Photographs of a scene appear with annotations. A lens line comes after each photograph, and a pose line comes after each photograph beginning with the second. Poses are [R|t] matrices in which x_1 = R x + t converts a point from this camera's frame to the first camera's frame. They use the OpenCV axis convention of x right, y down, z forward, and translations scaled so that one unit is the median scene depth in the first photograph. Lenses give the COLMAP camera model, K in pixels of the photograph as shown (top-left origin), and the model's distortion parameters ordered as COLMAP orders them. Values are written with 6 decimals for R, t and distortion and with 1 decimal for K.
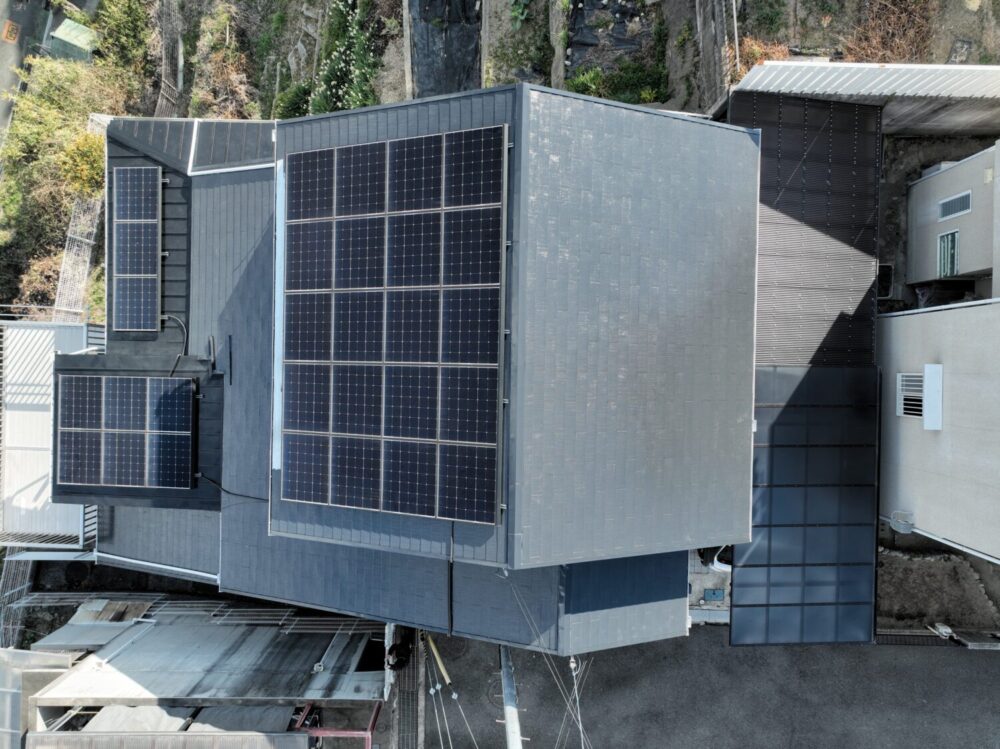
lens RADIAL K [[705.8, 0, 505.0], [0, 705.8, 375.1], [0, 0, 1]] dist [-0.004308, 0.020752]
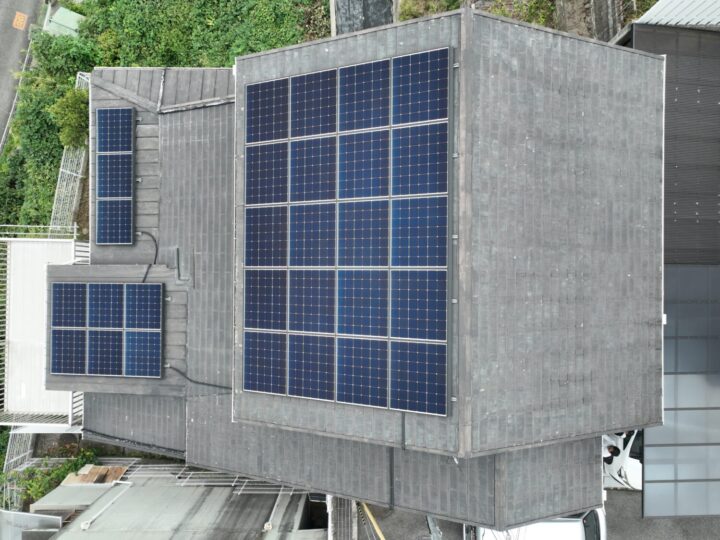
lens RADIAL K [[508.8, 0, 368.2], [0, 508.8, 271.6], [0, 0, 1]] dist [0.002909, 0.003955]
pose [[0.999761, -0.012032, -0.018228, -0.074635], [0.011743, 0.999804, -0.015910, 0.001685], [0.018416, 0.015692, 0.999707, 0.140318]]
